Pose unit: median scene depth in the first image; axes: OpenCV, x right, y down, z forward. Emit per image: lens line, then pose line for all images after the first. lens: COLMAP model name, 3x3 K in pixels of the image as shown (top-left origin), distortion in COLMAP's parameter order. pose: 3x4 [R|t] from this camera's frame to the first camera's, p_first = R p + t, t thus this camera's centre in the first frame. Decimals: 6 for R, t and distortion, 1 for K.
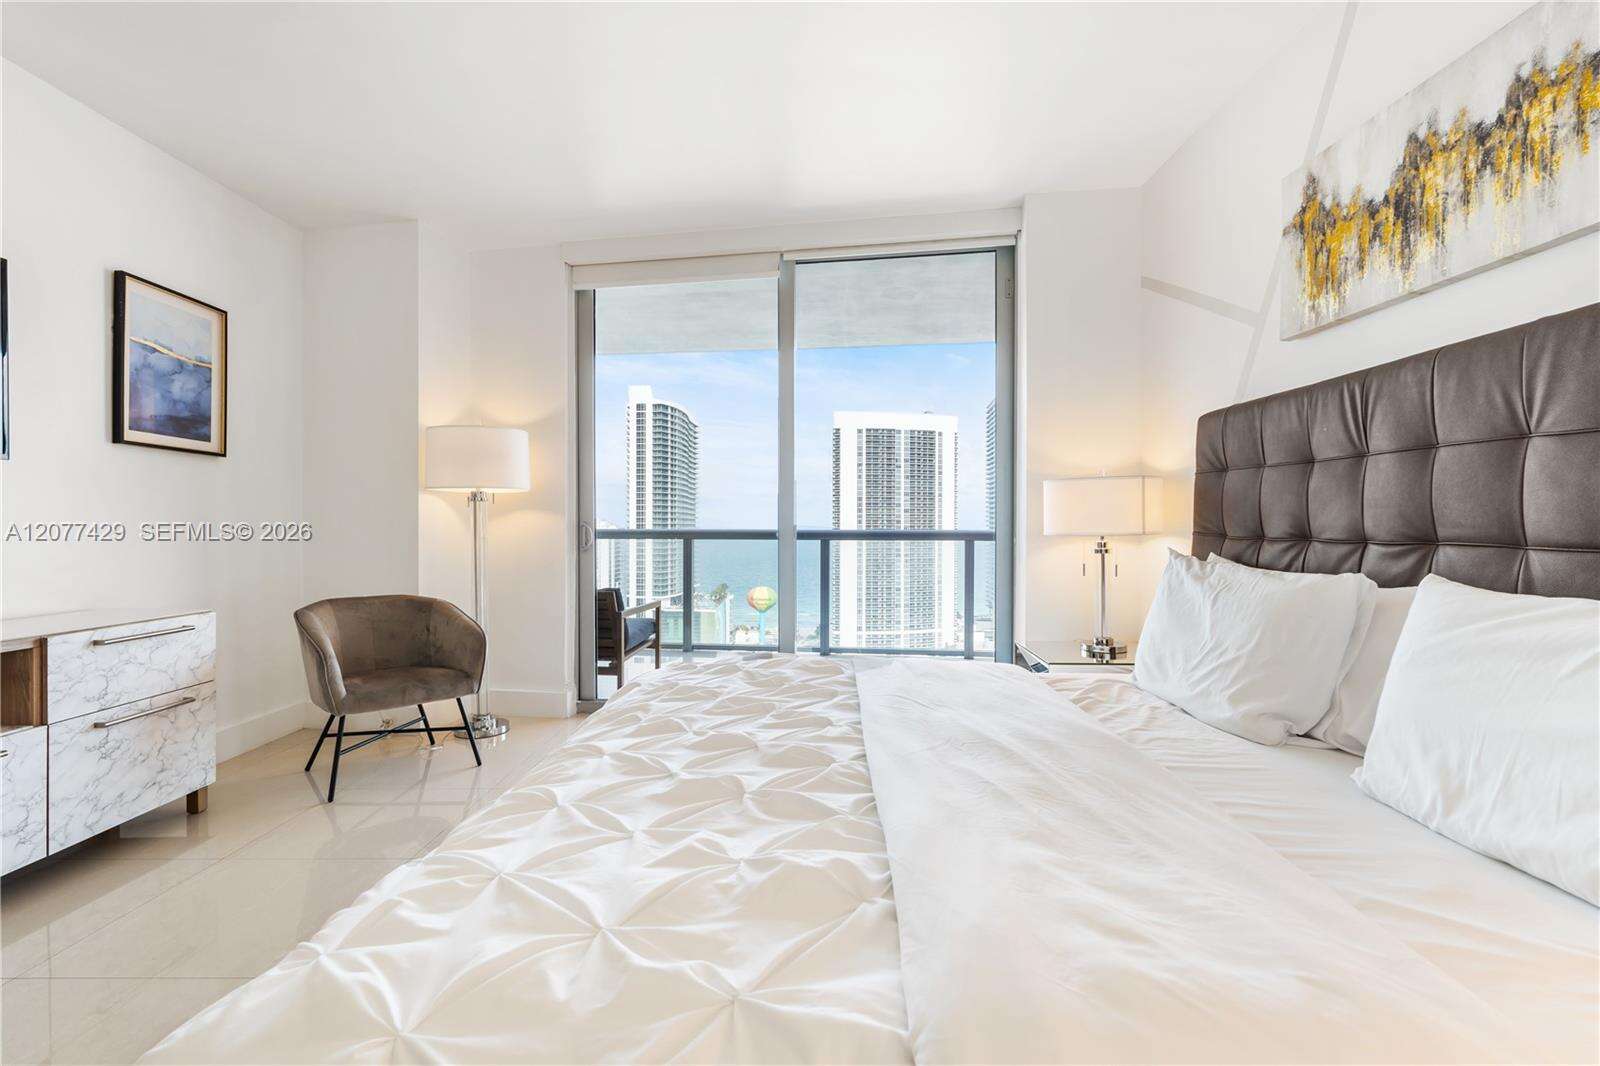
lens RADIAL K [[706.6, 0, 801.9], [0, 706.6, 526.3], [0, 0, 1]] dist [0.002085, 0.000140]
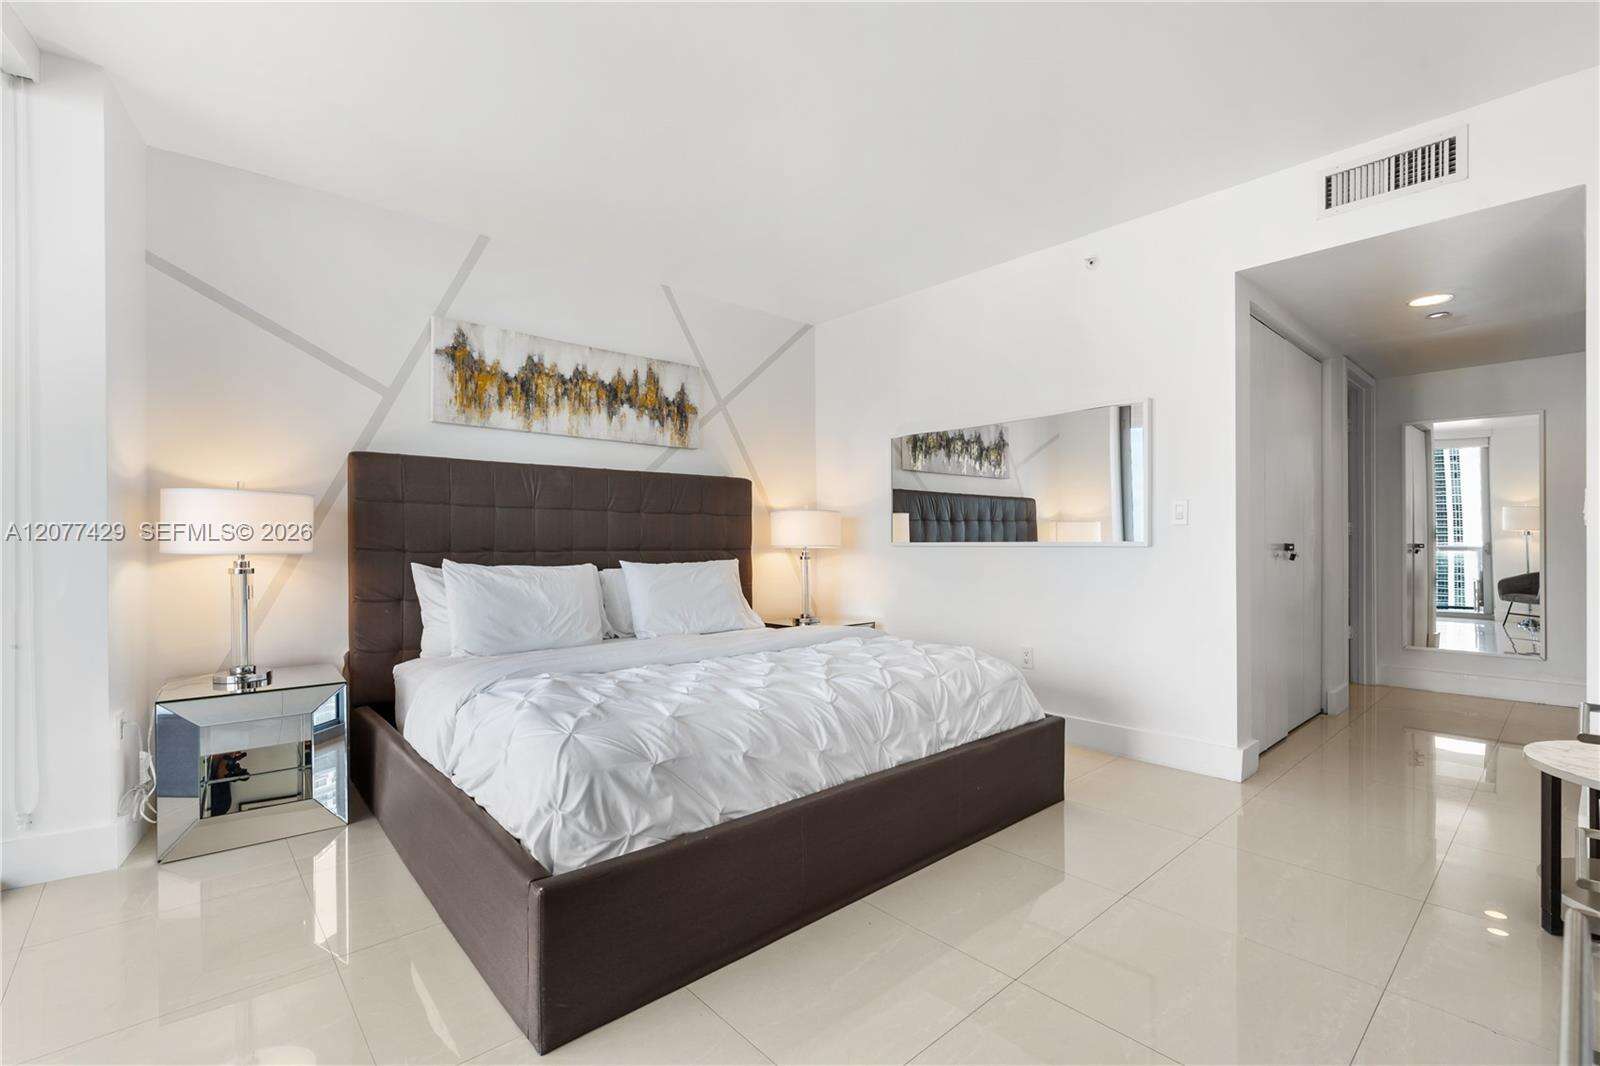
lens RADIAL K [[709.9, 0, 812.1], [0, 709.9, 536.4], [0, 0, 1]] dist [0.001121, 0.000041]
pose [[-0.667474, 0.002367, 0.744629, -1.059358], [0.000511, 0.999996, -0.002720, -0.011006], [-0.744633, -0.001435, -0.667473, 1.494473]]
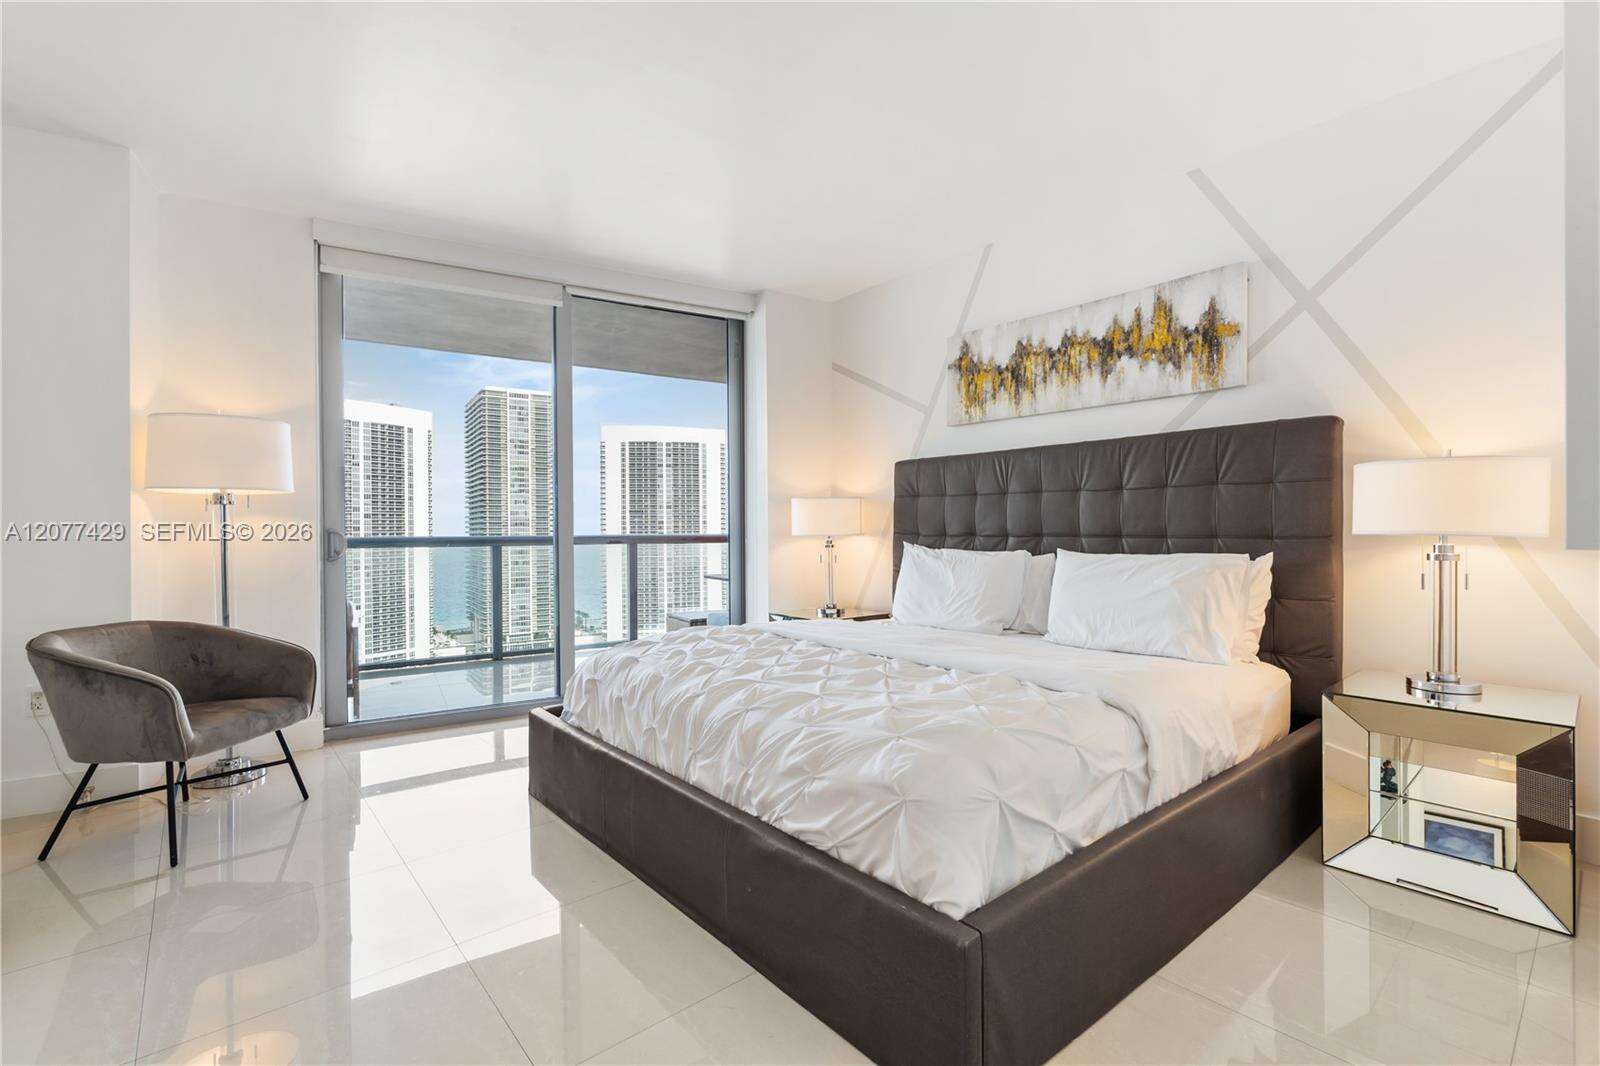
lens RADIAL K [[706.0, 0, 800.0], [0, 706.0, 533.0], [0, 0, 1]] dist [-0.003566, 0.000199]
pose [[0.760484, -0.010861, 0.649266, -0.833450], [0.009965, 0.999938, 0.005055, -0.002118], [-0.649281, 0.002625, 0.760544, -0.137907]]
